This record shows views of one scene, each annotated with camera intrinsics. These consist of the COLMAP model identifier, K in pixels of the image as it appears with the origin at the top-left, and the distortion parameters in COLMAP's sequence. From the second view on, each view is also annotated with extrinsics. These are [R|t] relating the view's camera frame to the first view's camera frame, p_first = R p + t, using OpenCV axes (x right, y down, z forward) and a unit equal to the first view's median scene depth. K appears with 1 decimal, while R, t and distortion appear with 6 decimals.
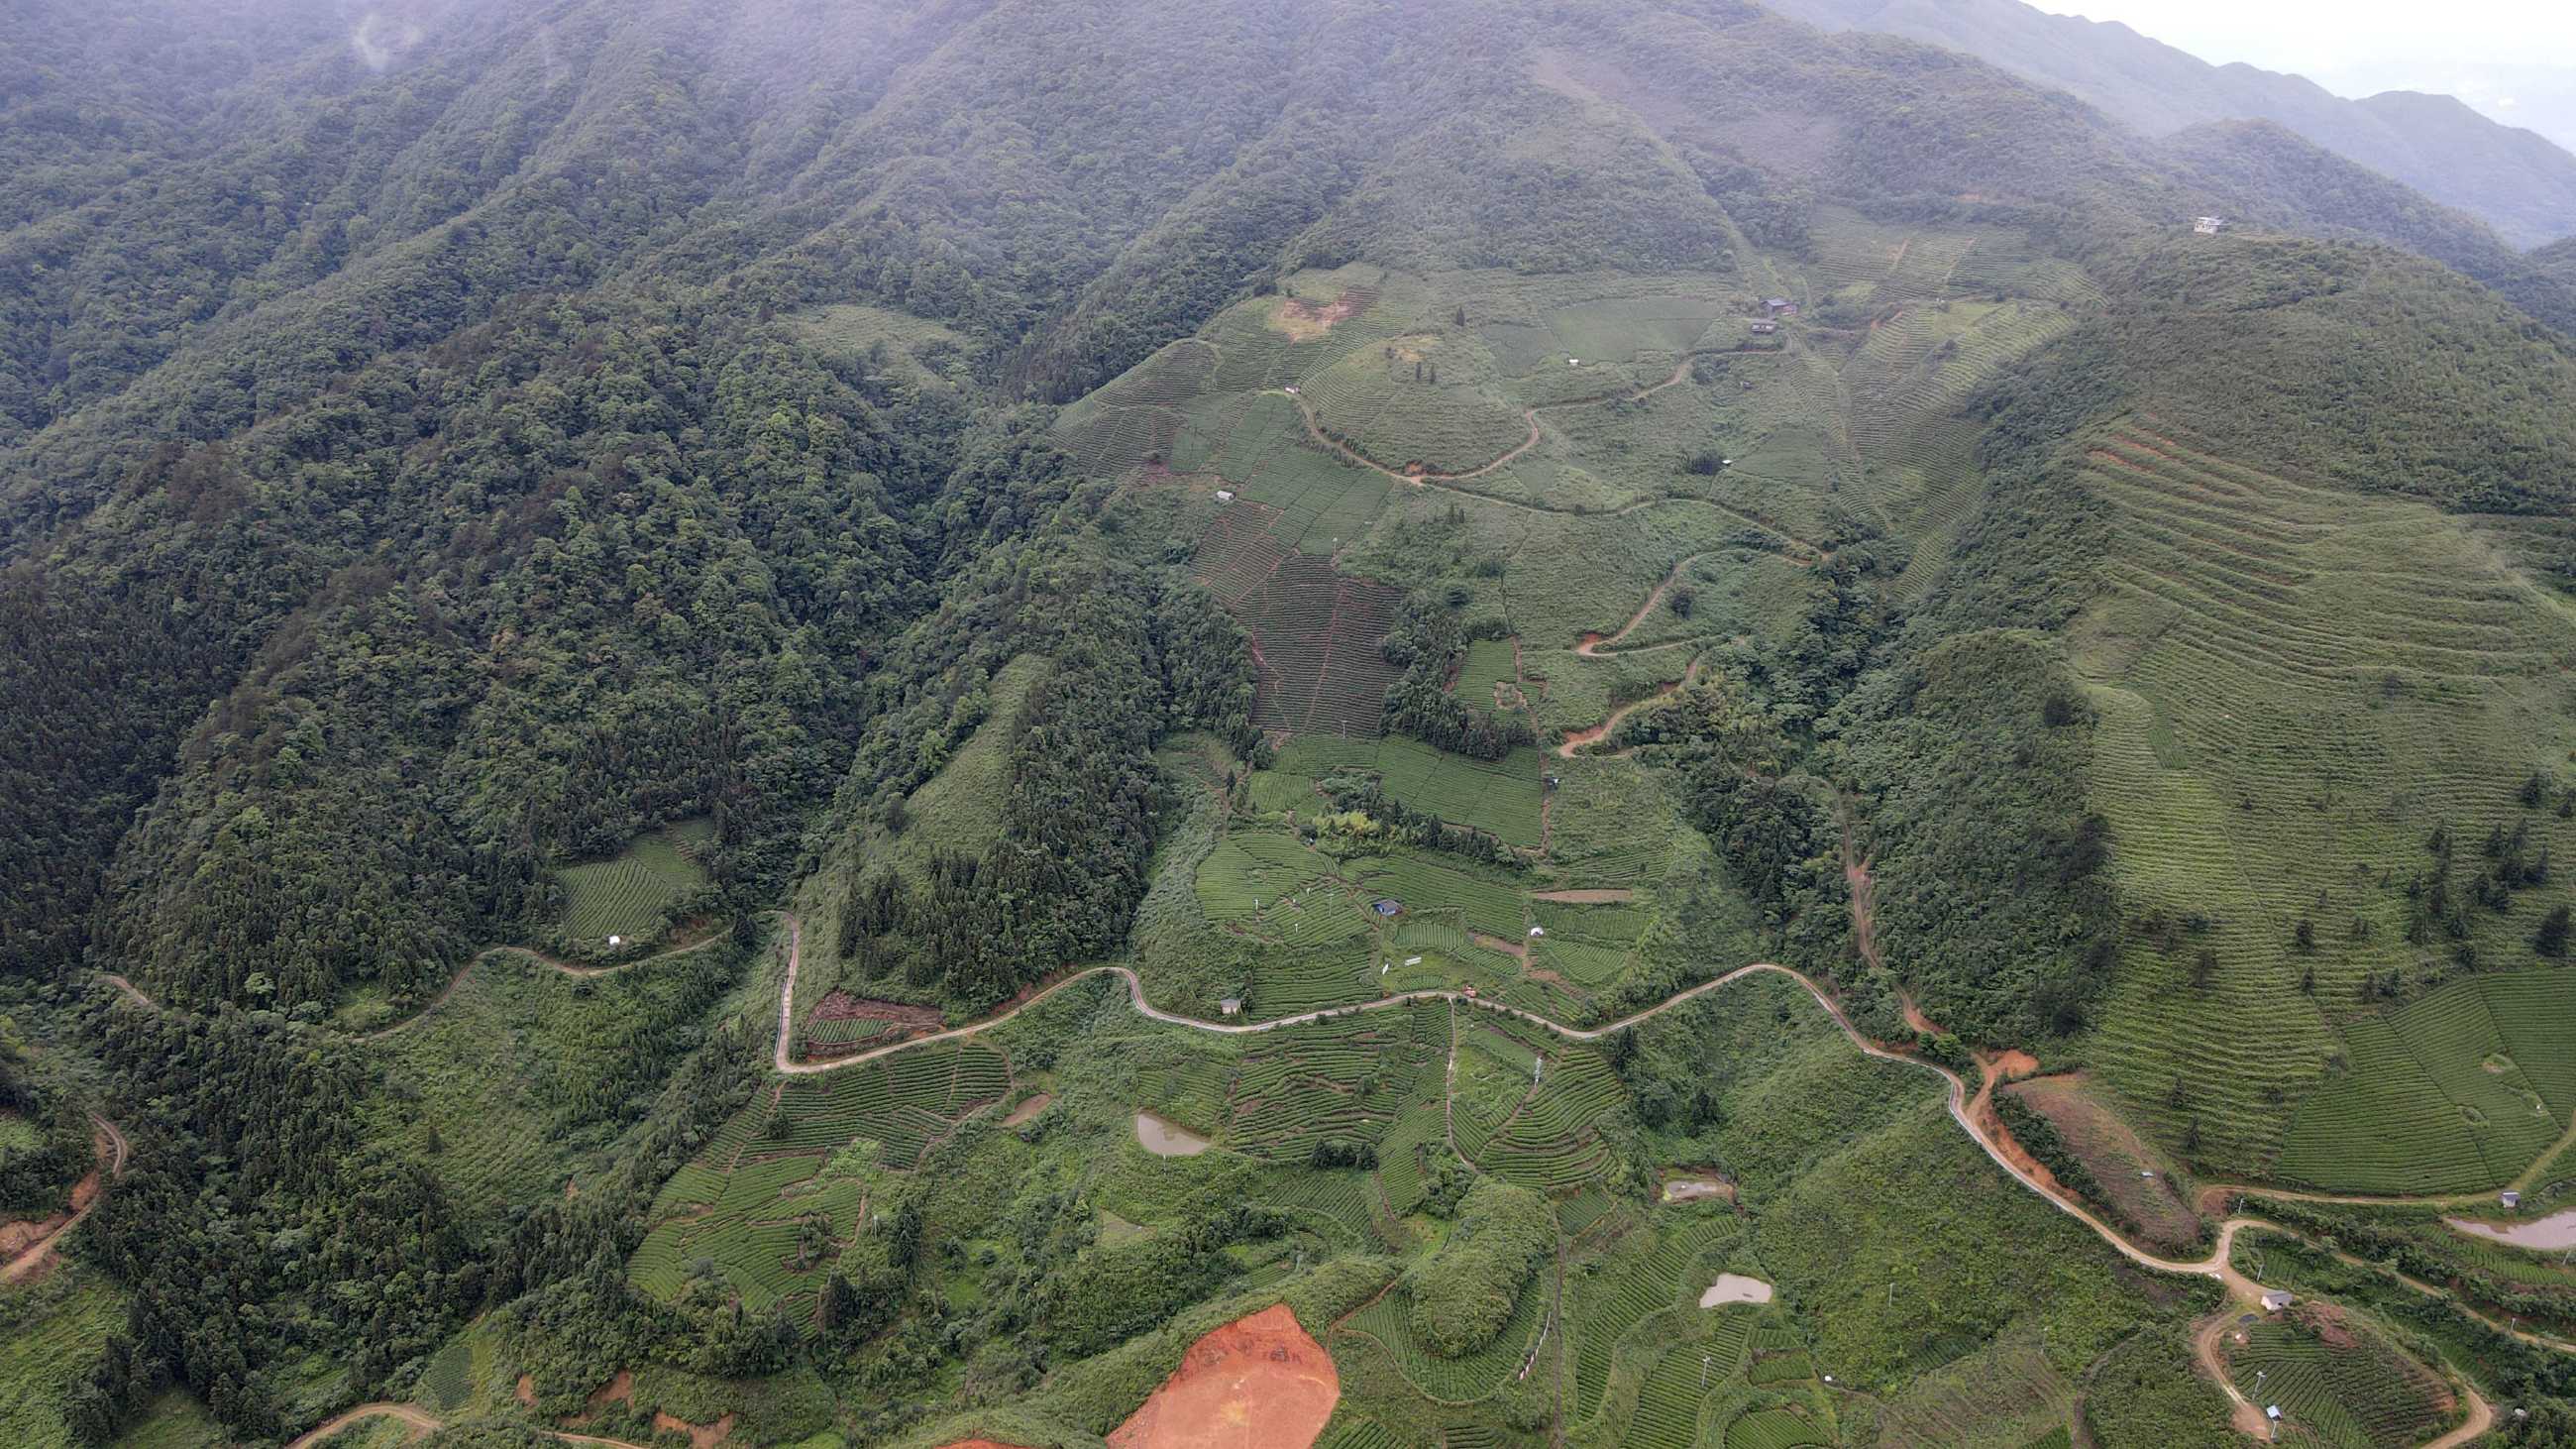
lens RADIAL K [[1891.9, 0, 1277.9], [0, 1891.9, 730.3], [0, 0, 1]] dist [0.002337, 0.027353]
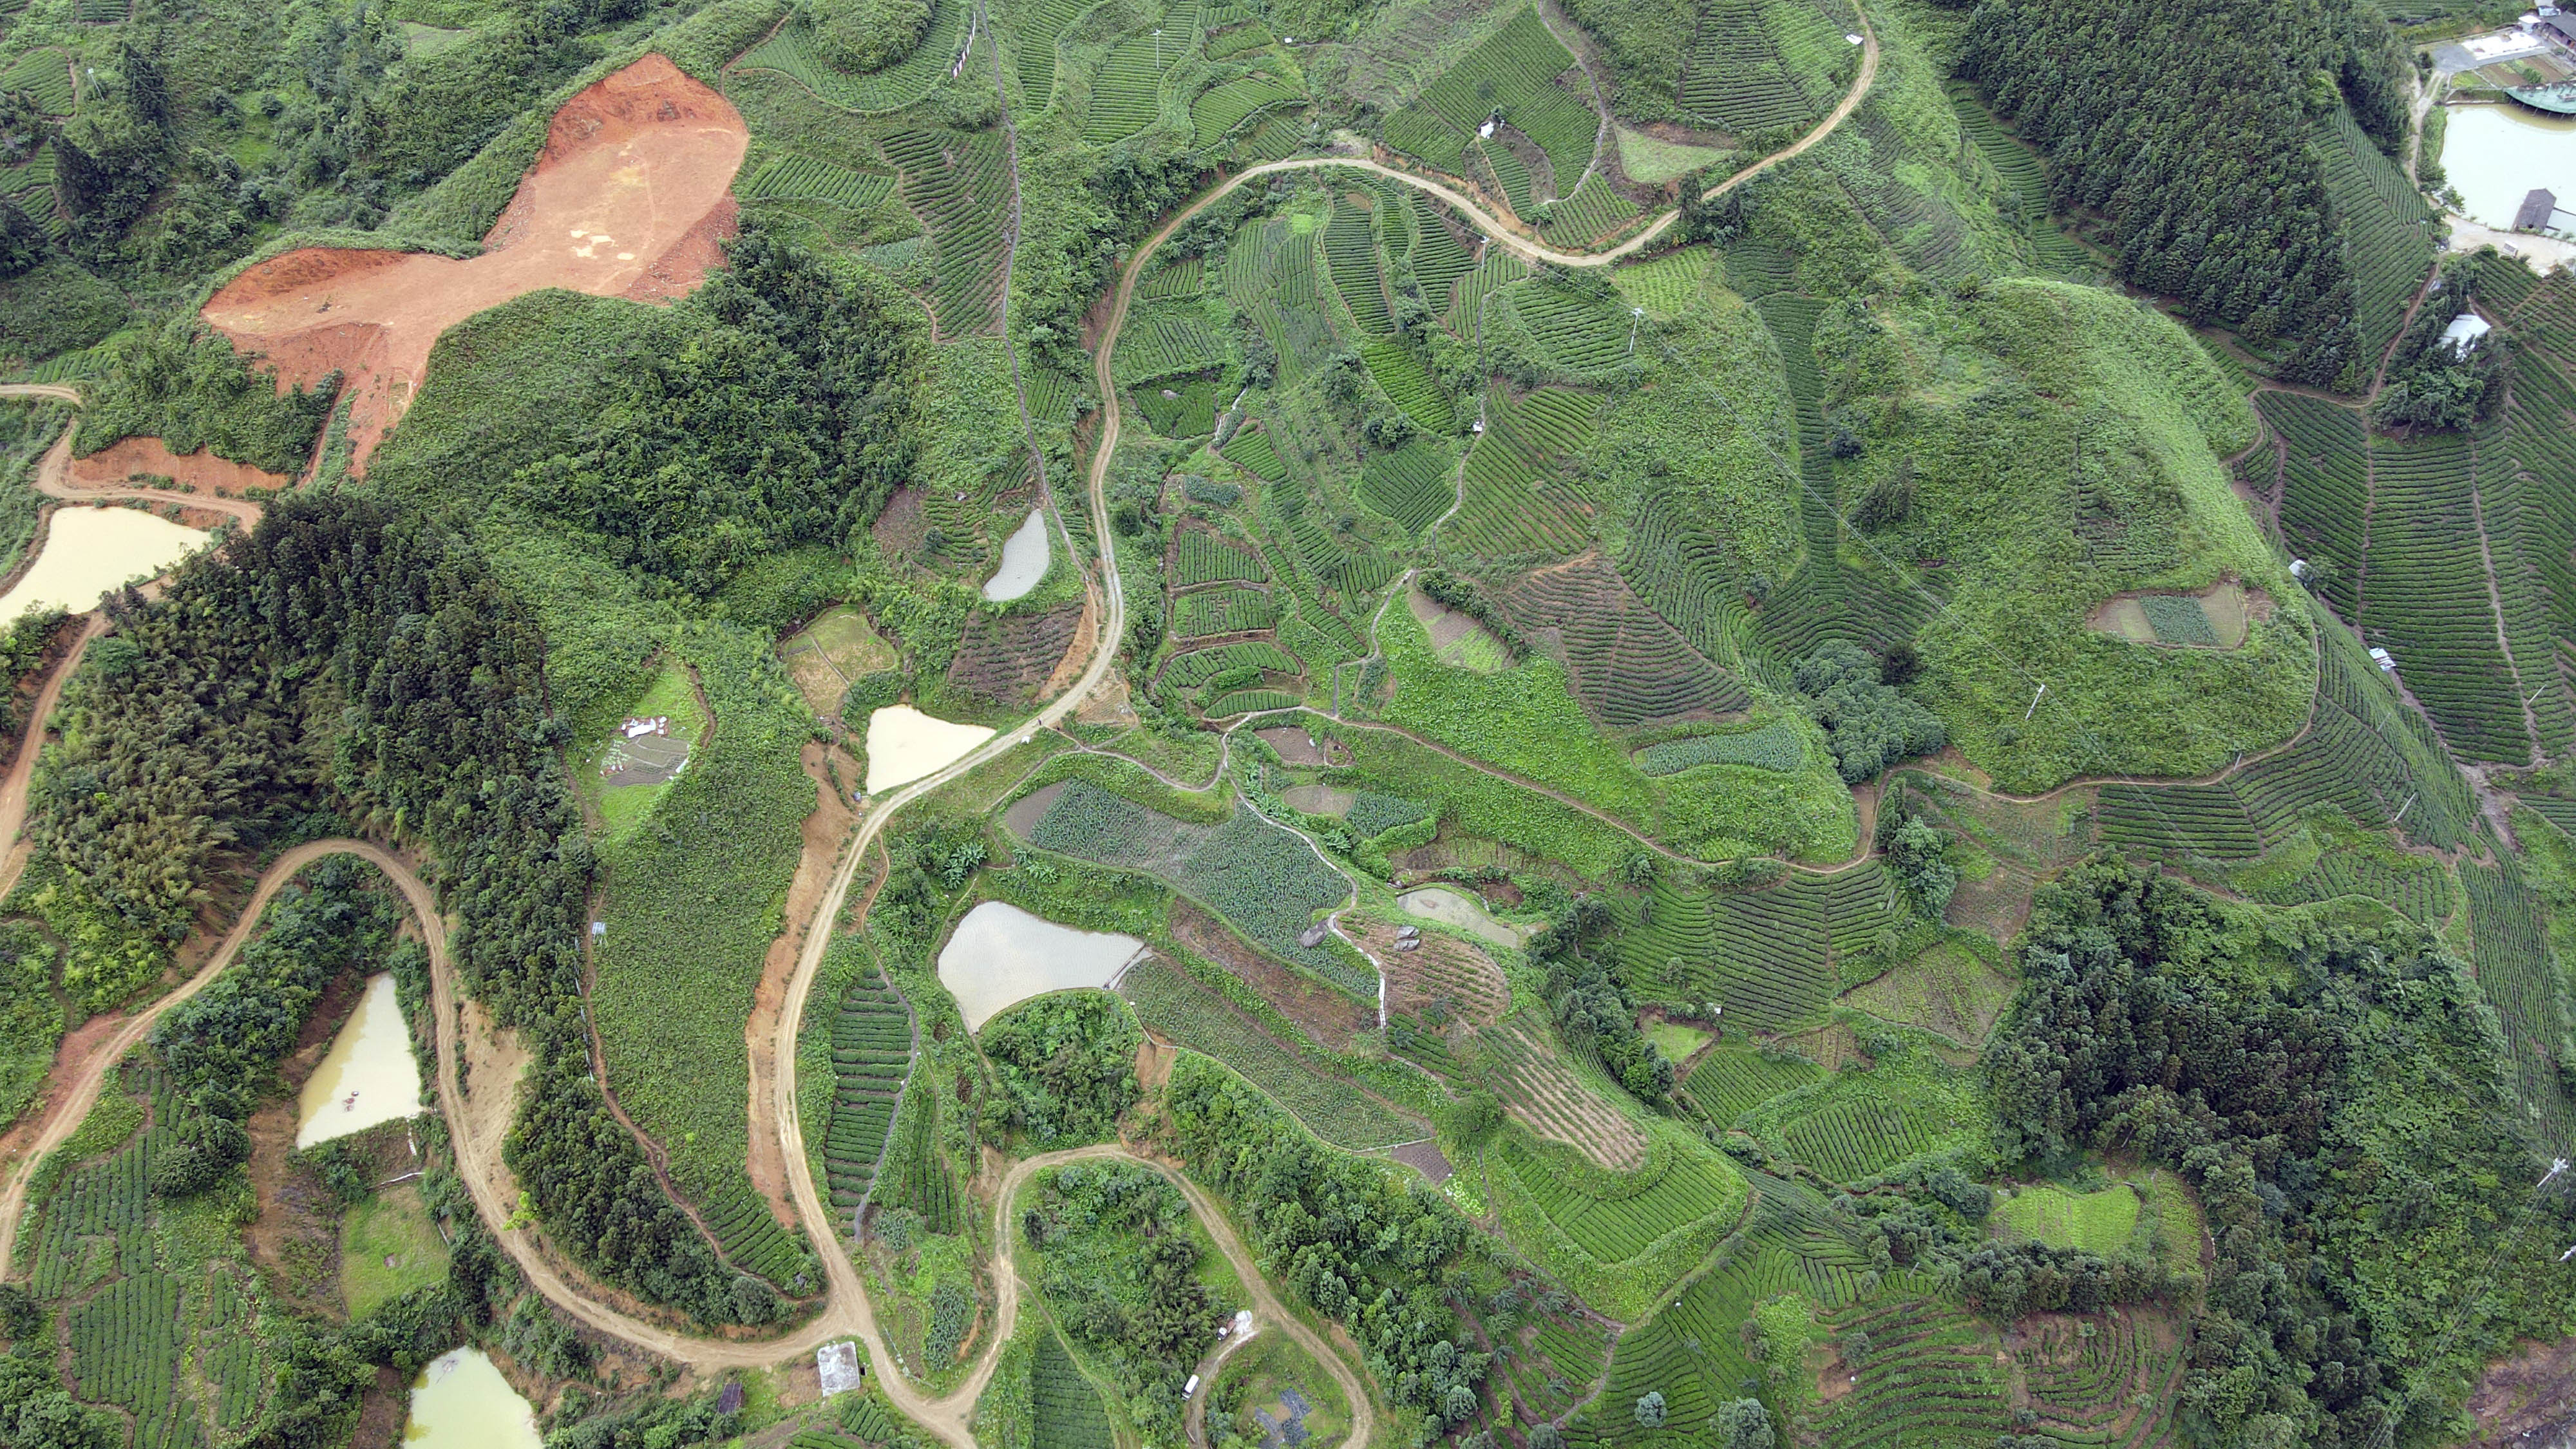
lens RADIAL K [[1891.5, 0, 1282.0], [0, 1891.5, 728.2], [0, 0, 1]] dist [0.002337, 0.027353]
pose [[0.939293, -0.258642, 0.225462, -0.003043], [0.131807, 0.878675, 0.458864, 0.212259], [-0.316790, -0.401290, 0.859424, 0.085029]]
